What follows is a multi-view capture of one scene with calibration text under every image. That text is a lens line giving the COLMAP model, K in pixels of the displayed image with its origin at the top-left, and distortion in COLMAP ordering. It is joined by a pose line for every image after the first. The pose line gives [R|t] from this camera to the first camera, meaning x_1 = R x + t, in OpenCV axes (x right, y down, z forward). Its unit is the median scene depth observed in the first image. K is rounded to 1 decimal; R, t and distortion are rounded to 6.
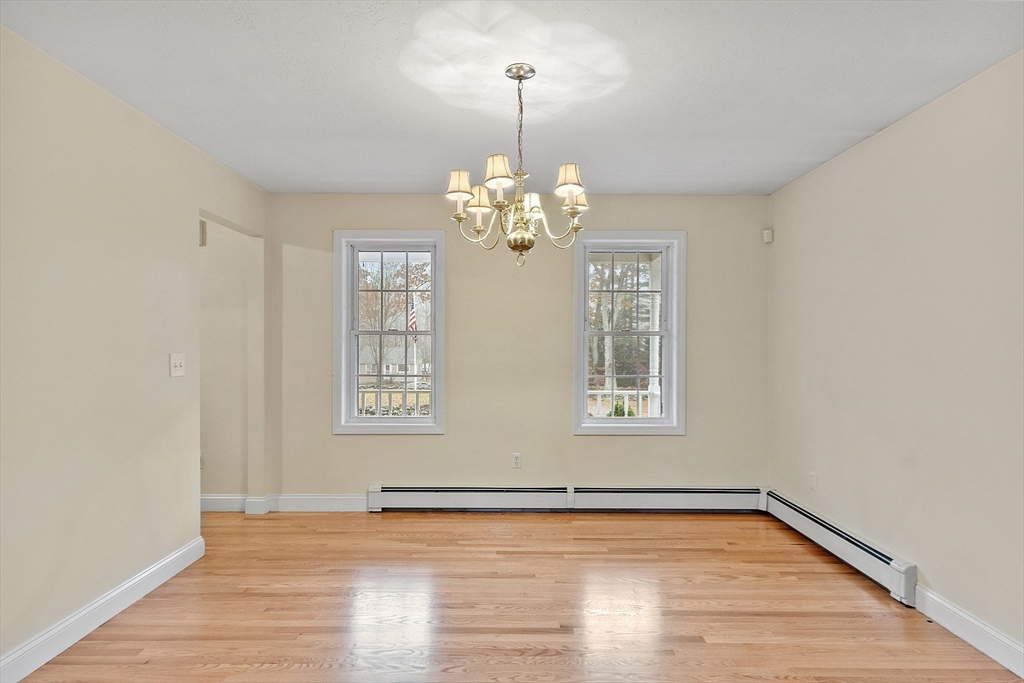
lens RADIAL K [[540.2, 0, 510.5], [0, 540.2, 347.1], [0, 0, 1]] dist [0.000387, 0.001224]
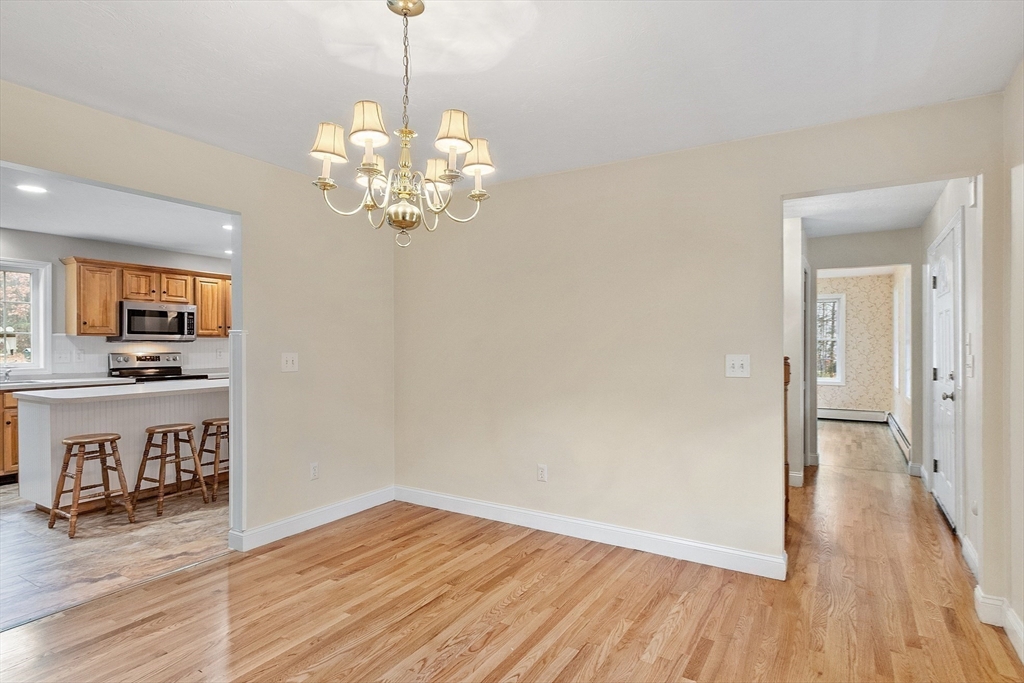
lens RADIAL K [[540.2, 0, 510.5], [0, 540.2, 347.1], [0, 0, 1]] dist [0.000387, 0.001224]
pose [[-0.520912, -0.003158, -0.853604, 0.534972], [-0.008227, 0.999965, 0.001321, 0.002128], [0.853571, 0.007711, -0.520920, 1.331560]]
